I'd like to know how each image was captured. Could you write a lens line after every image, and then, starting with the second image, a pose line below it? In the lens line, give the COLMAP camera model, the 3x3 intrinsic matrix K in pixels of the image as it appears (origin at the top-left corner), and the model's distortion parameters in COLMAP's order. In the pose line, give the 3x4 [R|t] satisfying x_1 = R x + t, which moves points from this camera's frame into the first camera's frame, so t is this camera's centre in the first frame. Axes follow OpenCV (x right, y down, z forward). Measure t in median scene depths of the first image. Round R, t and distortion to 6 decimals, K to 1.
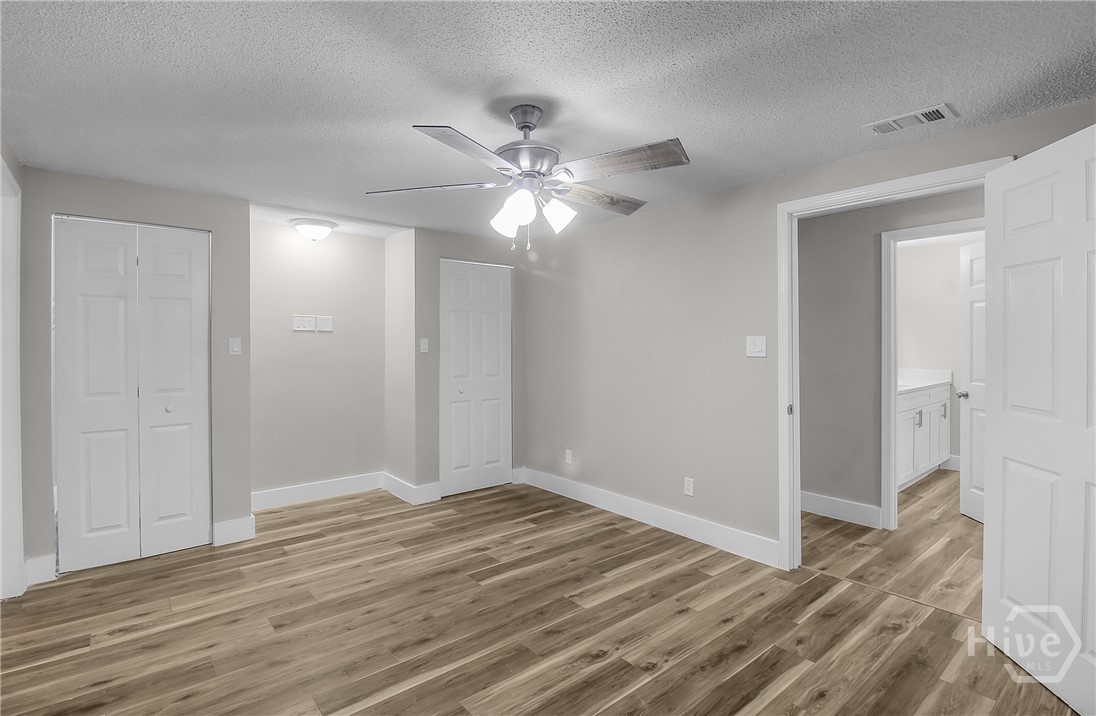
lens RADIAL K [[526.6, 0, 554.5], [0, 526.6, 348.4], [0, 0, 1]] dist [-0.008283, -0.005918]
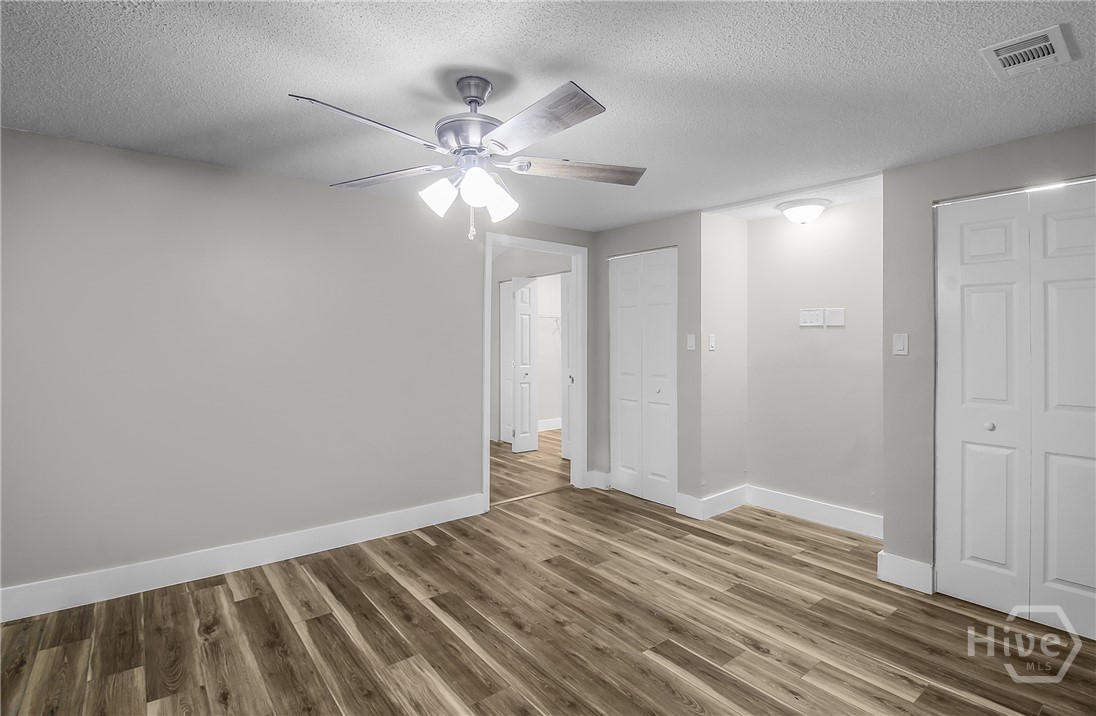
lens RADIAL K [[526.6, 0, 548.6], [0, 526.6, 333.4], [0, 0, 1]] dist [-0.008283, -0.005918]
pose [[-0.040258, -0.010171, -0.999138, 0.533510], [-0.015626, 0.999832, -0.009549, -0.007382], [0.999067, 0.015228, -0.040410, 0.737591]]
